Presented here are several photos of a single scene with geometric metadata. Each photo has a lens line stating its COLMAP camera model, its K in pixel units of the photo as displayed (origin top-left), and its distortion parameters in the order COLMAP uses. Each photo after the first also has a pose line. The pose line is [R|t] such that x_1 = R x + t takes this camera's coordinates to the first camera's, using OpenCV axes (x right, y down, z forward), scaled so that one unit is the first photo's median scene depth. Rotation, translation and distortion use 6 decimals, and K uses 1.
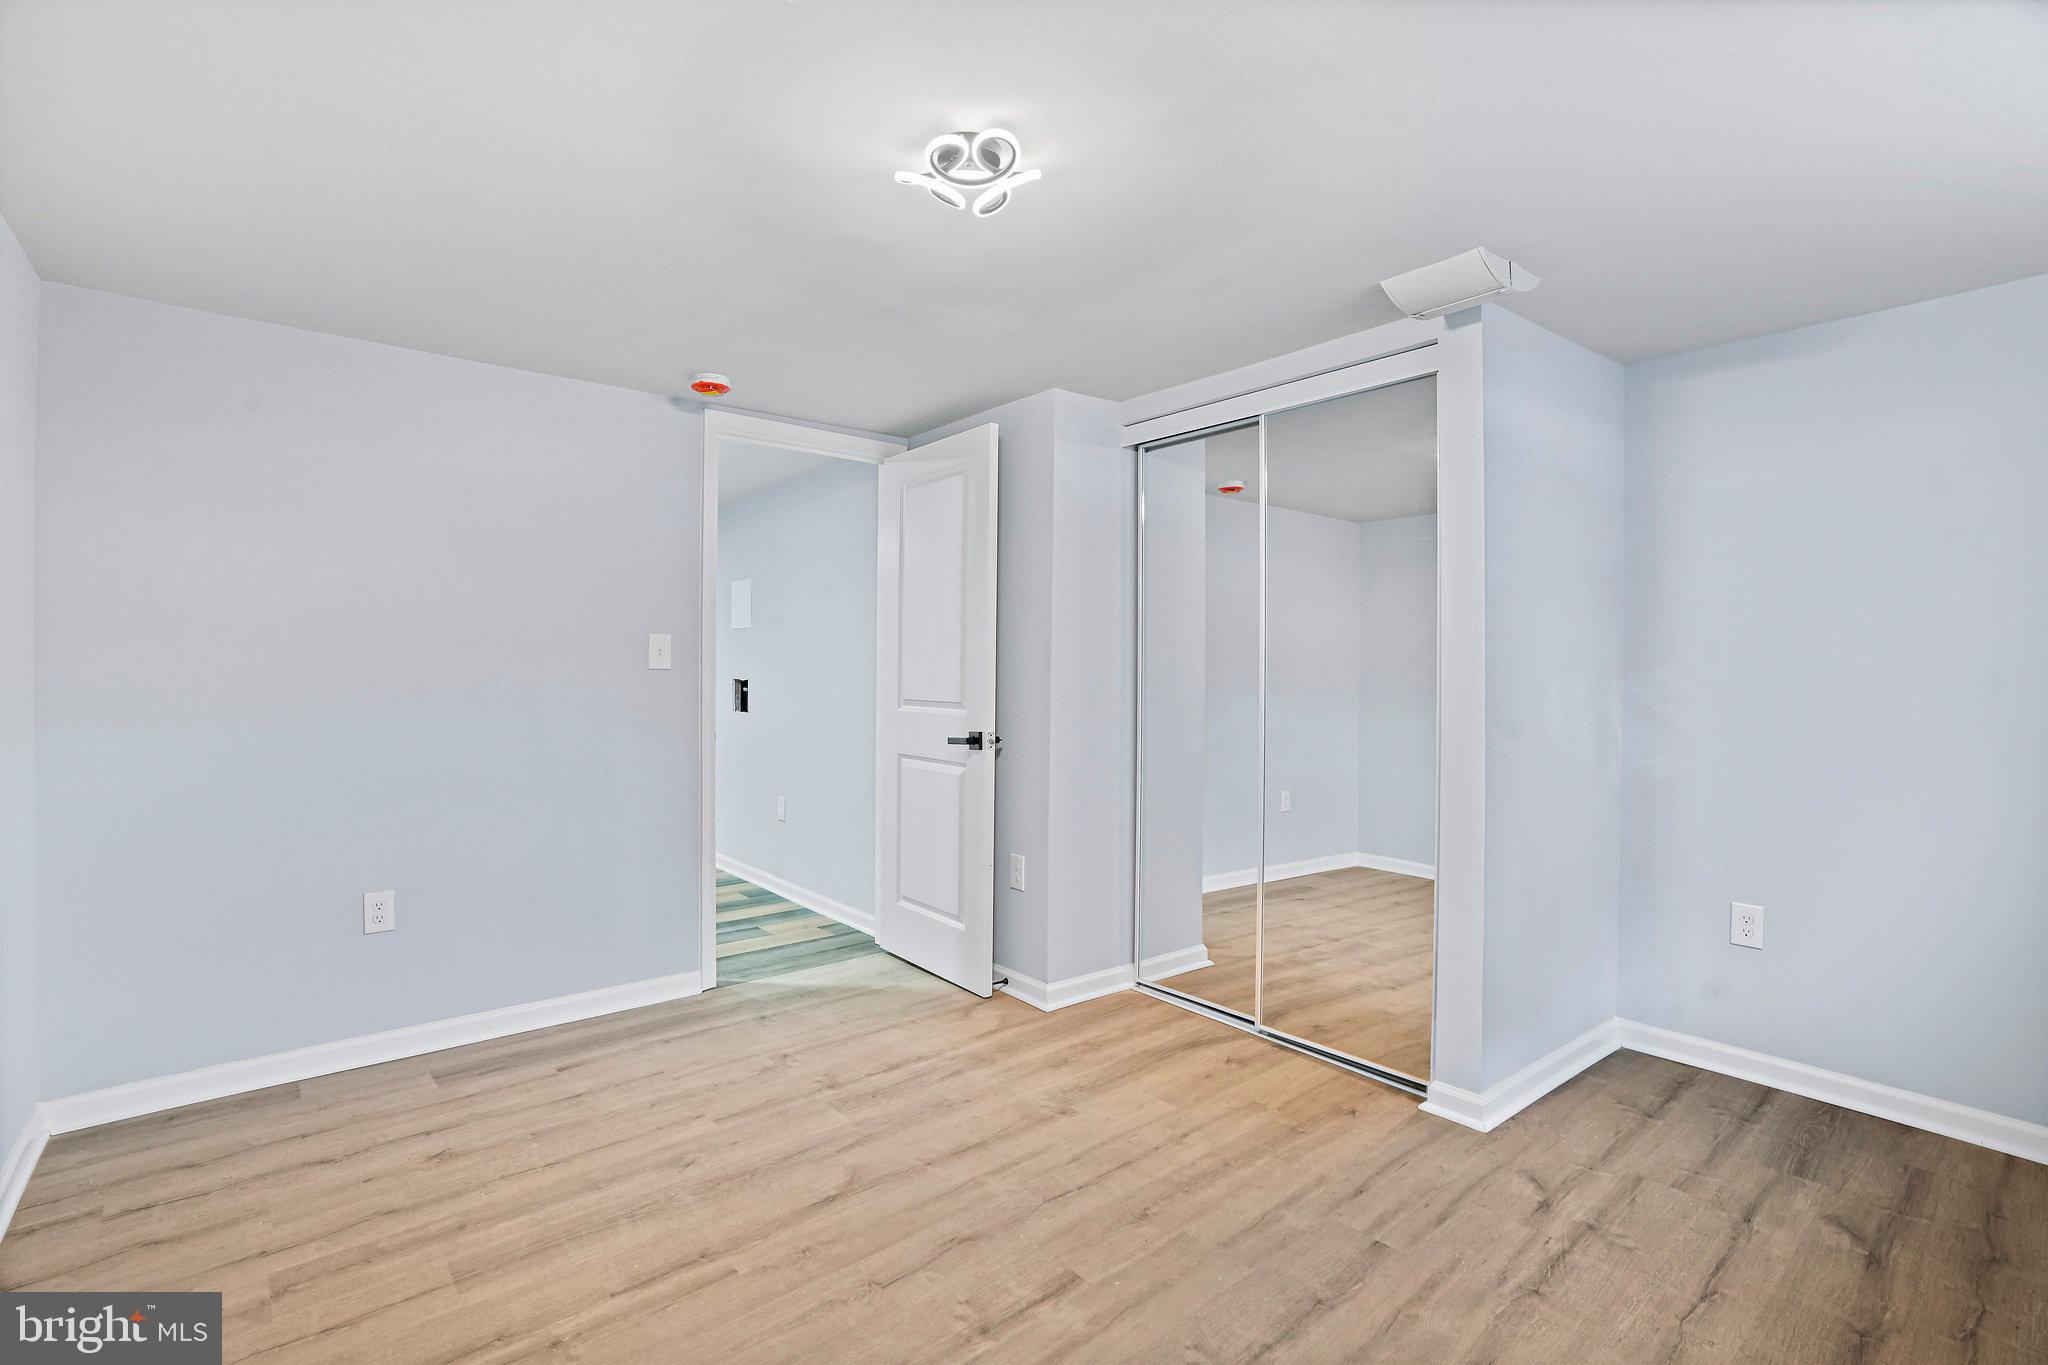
lens RADIAL K [[975.5, 0, 1015.0], [0, 975.5, 679.4], [0, 0, 1]] dist [-0.056152, 0.022449]
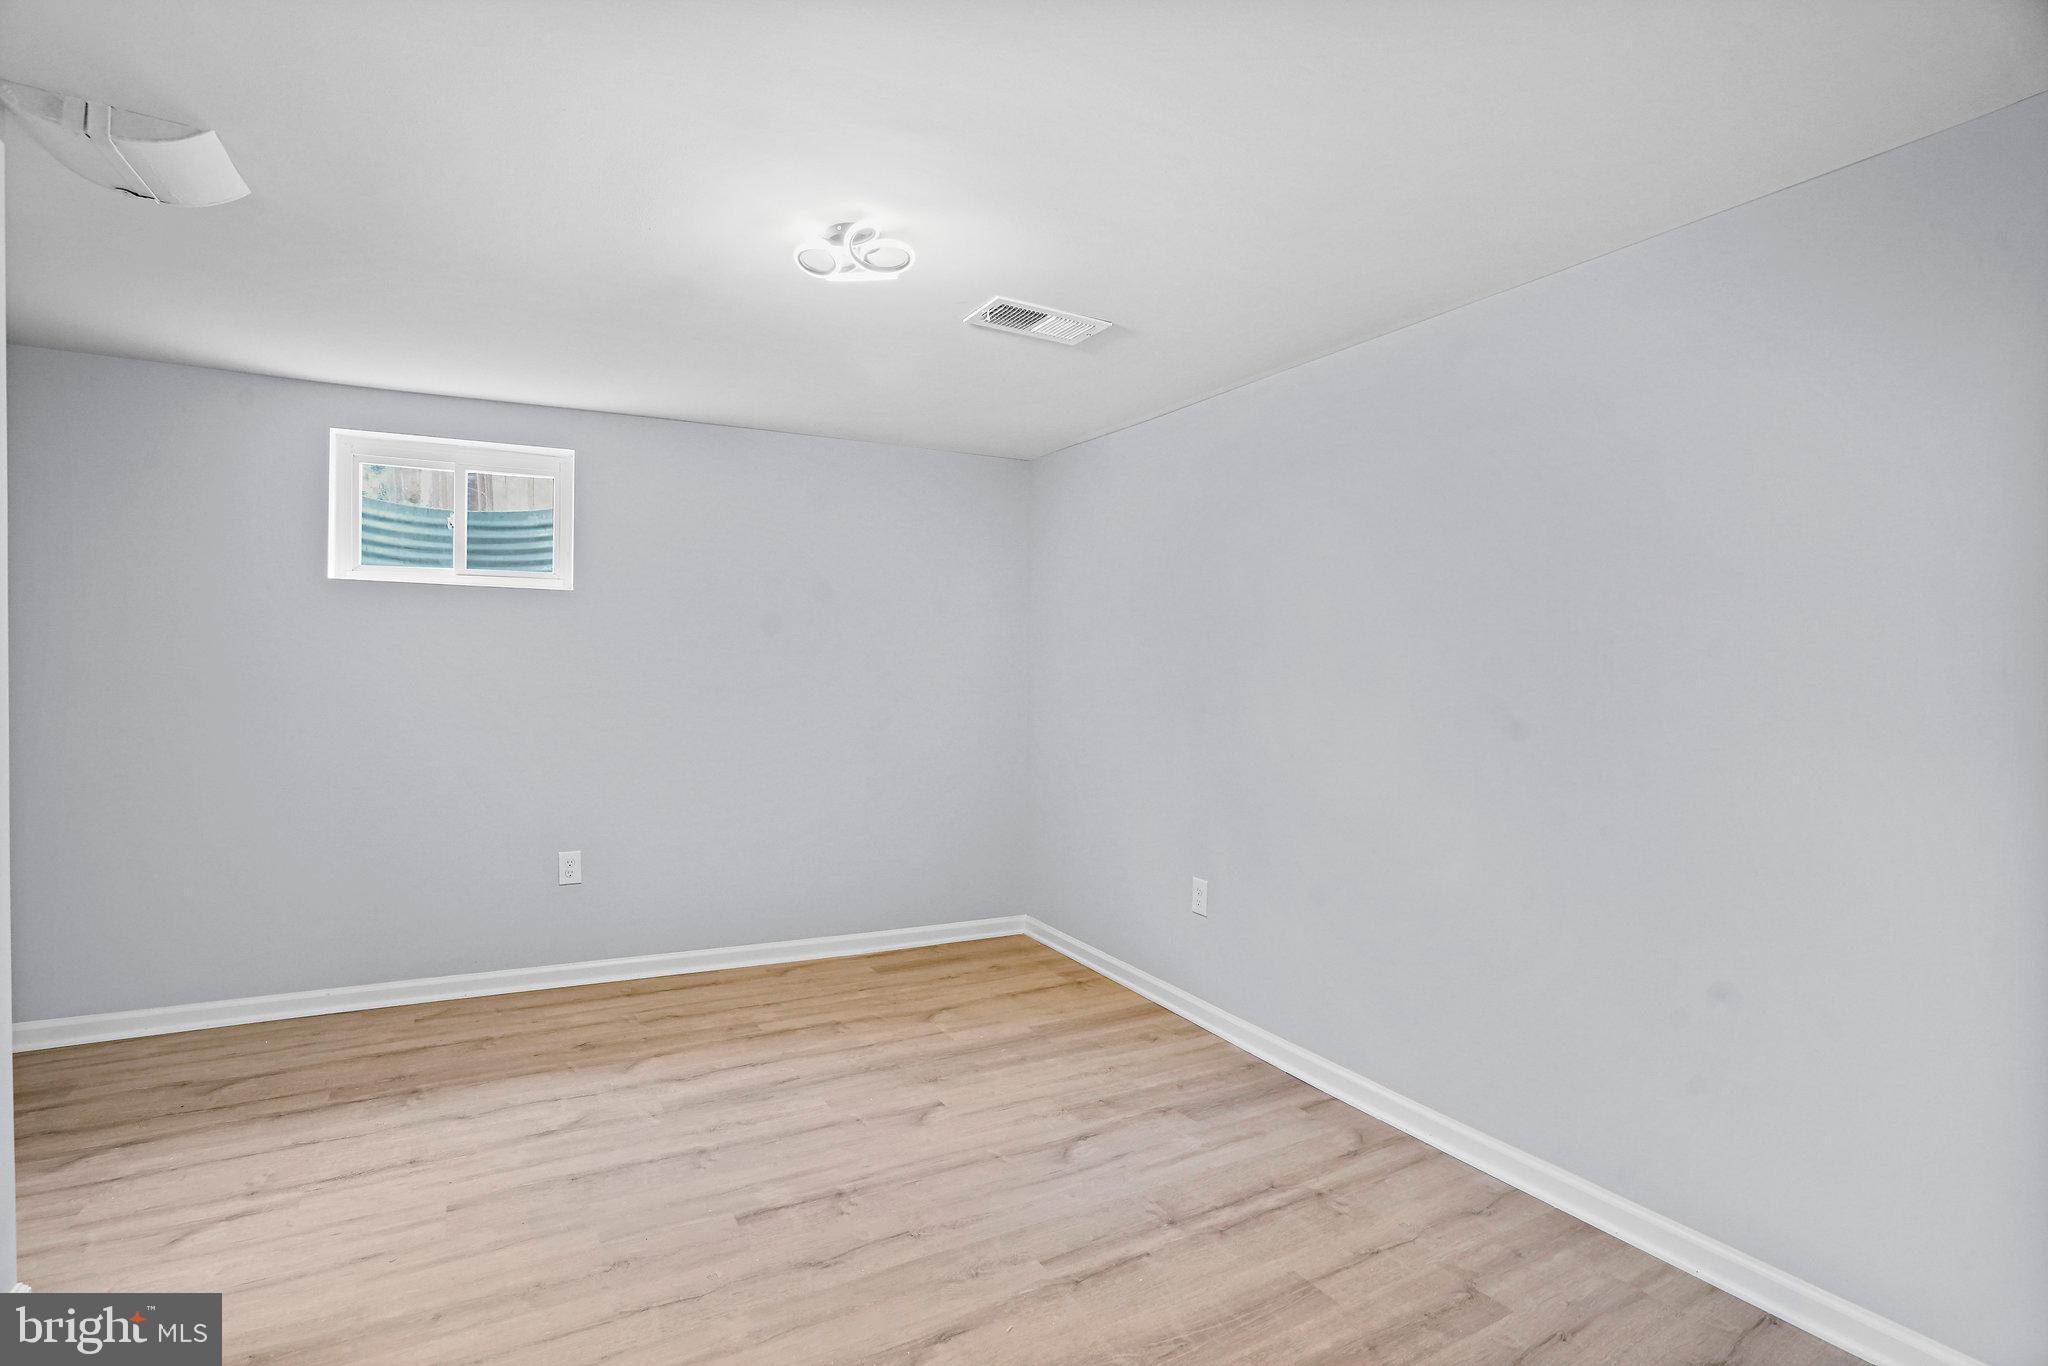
lens RADIAL K [[975.5, 0, 1015.0], [0, 975.5, 679.9], [0, 0, 1]] dist [-0.056152, 0.022449]
pose [[-0.983428, -0.022395, 0.179909, -0.431499], [-0.018953, 0.999603, 0.020827, -0.034744], [-0.180304, 0.017072, -0.983463, 1.990461]]
